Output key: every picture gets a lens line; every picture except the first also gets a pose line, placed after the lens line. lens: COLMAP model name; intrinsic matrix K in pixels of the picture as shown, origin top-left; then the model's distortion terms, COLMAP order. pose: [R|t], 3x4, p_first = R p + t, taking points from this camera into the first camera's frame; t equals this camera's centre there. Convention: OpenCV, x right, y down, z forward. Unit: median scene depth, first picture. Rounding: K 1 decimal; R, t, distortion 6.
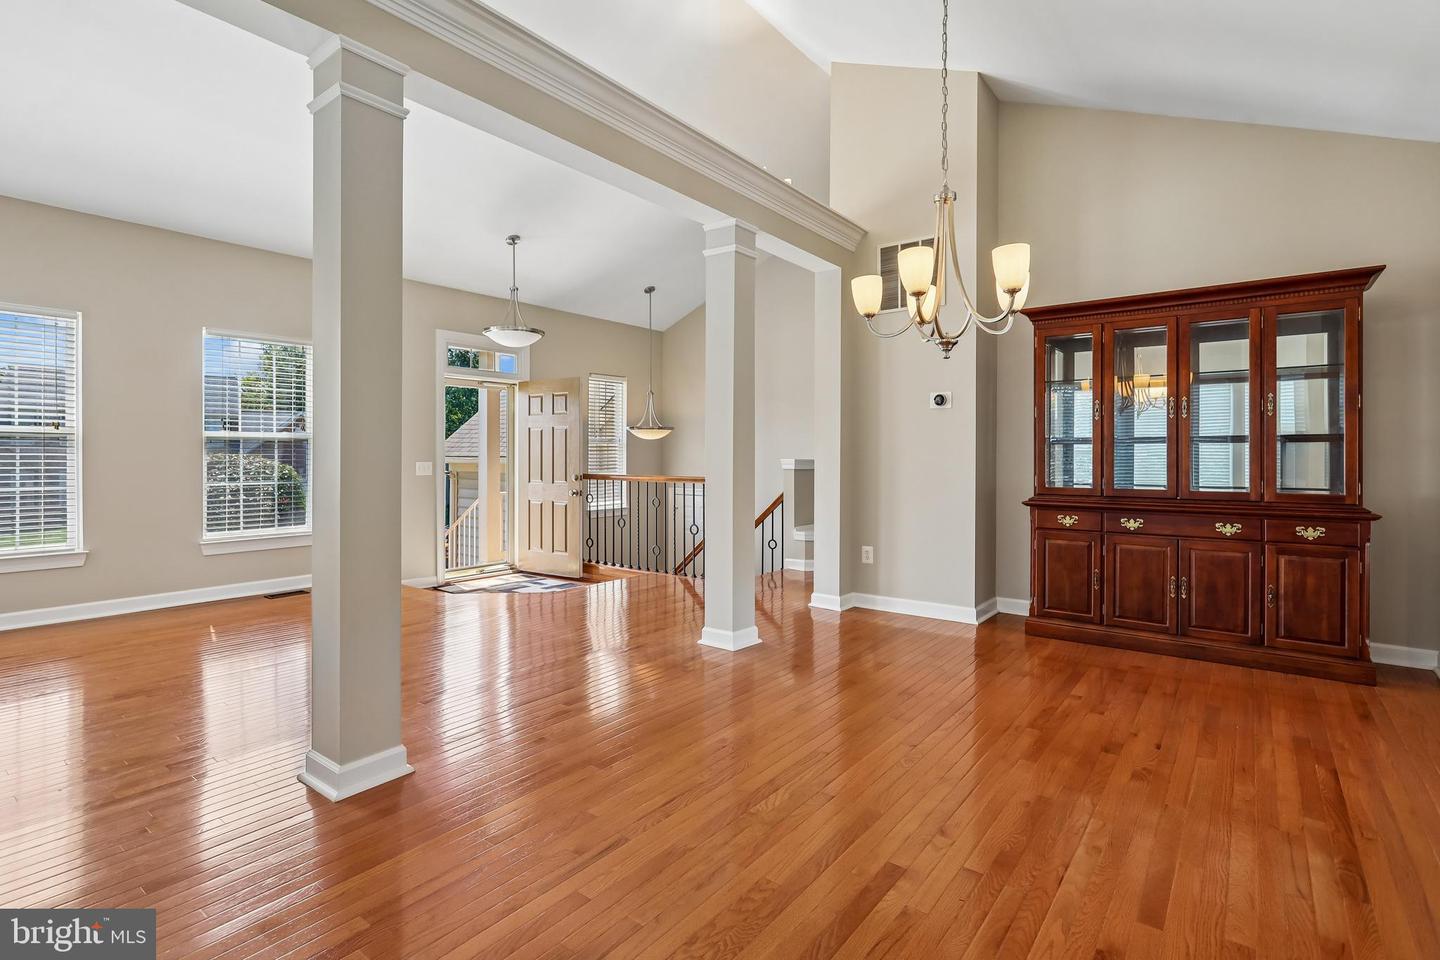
lens RADIAL K [[693.1, 0, 720.5], [0, 693.1, 468.2], [0, 0, 1]] dist [-0.015034, 0.001952]
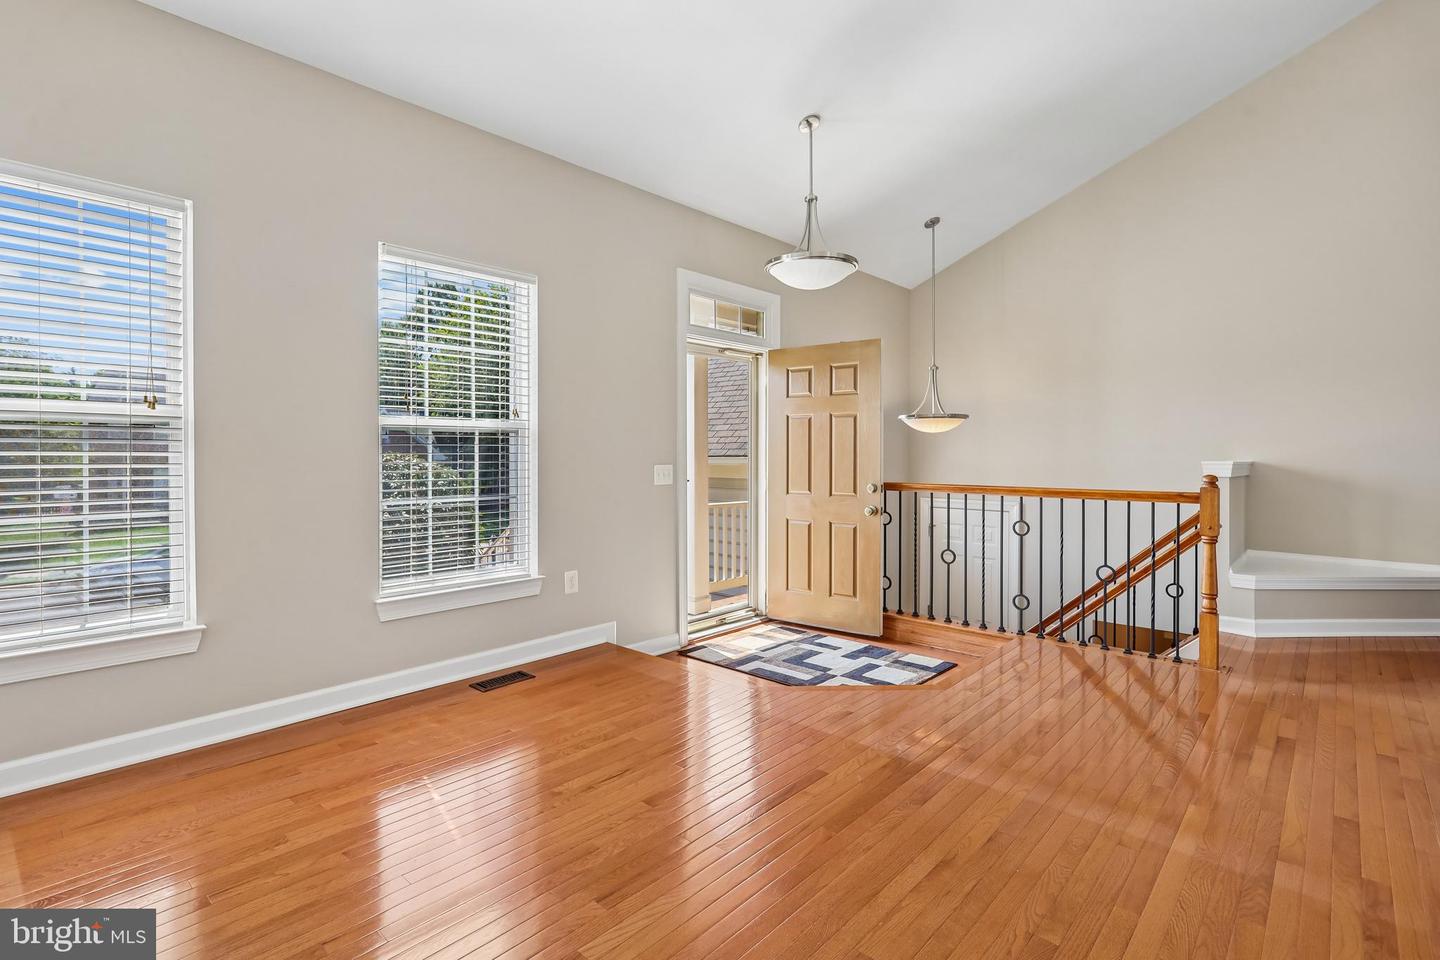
lens RADIAL K [[693.1, 0, 719.7], [0, 693.1, 472.4], [0, 0, 1]] dist [-0.015034, 0.001952]
pose [[0.996910, 0.003646, -0.078464, -0.369546], [-0.002886, 0.999948, 0.009795, -0.009682], [0.078496, -0.009538, 0.996869, 0.380727]]
